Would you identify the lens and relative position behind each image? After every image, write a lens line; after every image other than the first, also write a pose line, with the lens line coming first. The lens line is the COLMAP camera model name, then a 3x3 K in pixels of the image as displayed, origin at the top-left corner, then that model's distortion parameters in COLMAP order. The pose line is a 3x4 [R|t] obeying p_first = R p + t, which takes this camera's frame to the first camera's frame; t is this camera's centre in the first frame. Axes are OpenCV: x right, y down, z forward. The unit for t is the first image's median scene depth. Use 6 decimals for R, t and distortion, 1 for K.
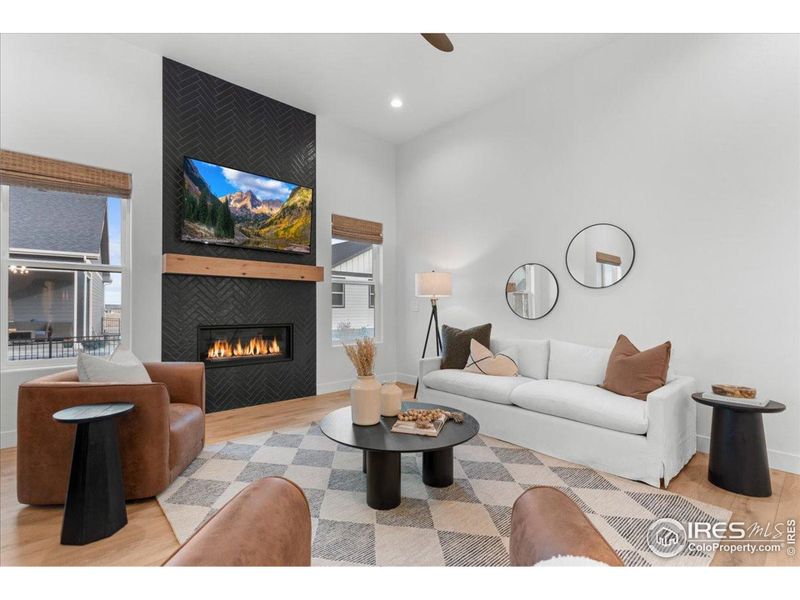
lens RADIAL K [[373.6, 0, 402.0], [0, 373.6, 302.3], [0, 0, 1]] dist [-0.000660, 0.000145]
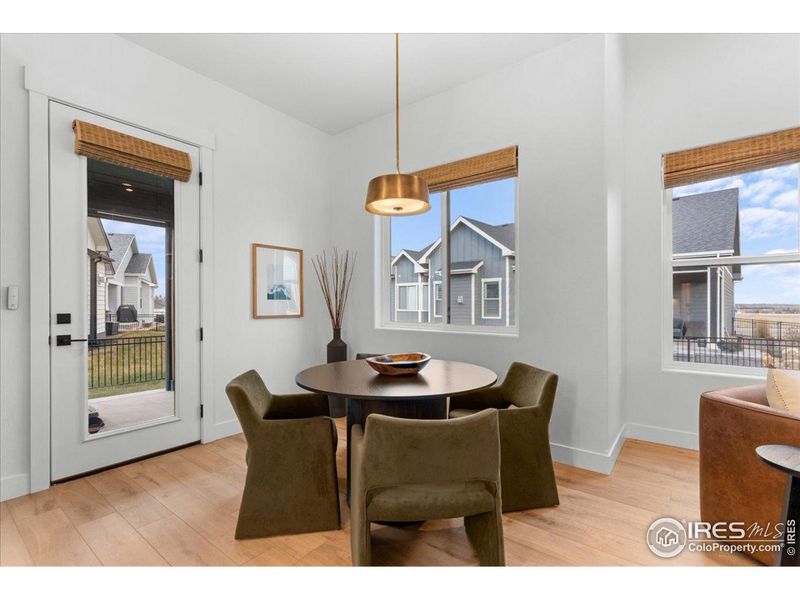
lens RADIAL K [[373.6, 0, 402.0], [0, 373.6, 302.3], [0, 0, 1]] dist [-0.000660, 0.000145]
pose [[0.179485, -0.009100, -0.983719, -0.133642], [0.010578, 0.999917, -0.007320, -0.001512], [0.983704, -0.009092, 0.179566, 0.066046]]
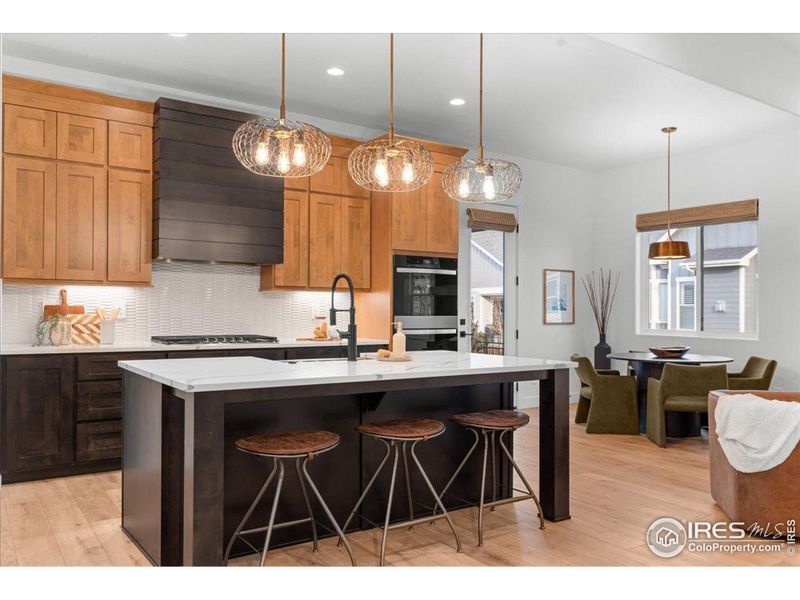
lens RADIAL K [[634.6, 0, 401.5], [0, 634.6, 307.2], [0, 0, 1]] dist [-0.003394, 0.002410]
pose [[-0.135470, -0.007355, -0.990754, 0.899756], [0.001636, 0.999969, -0.007647, -0.012373], [0.990780, -0.002657, -0.135454, -0.261976]]
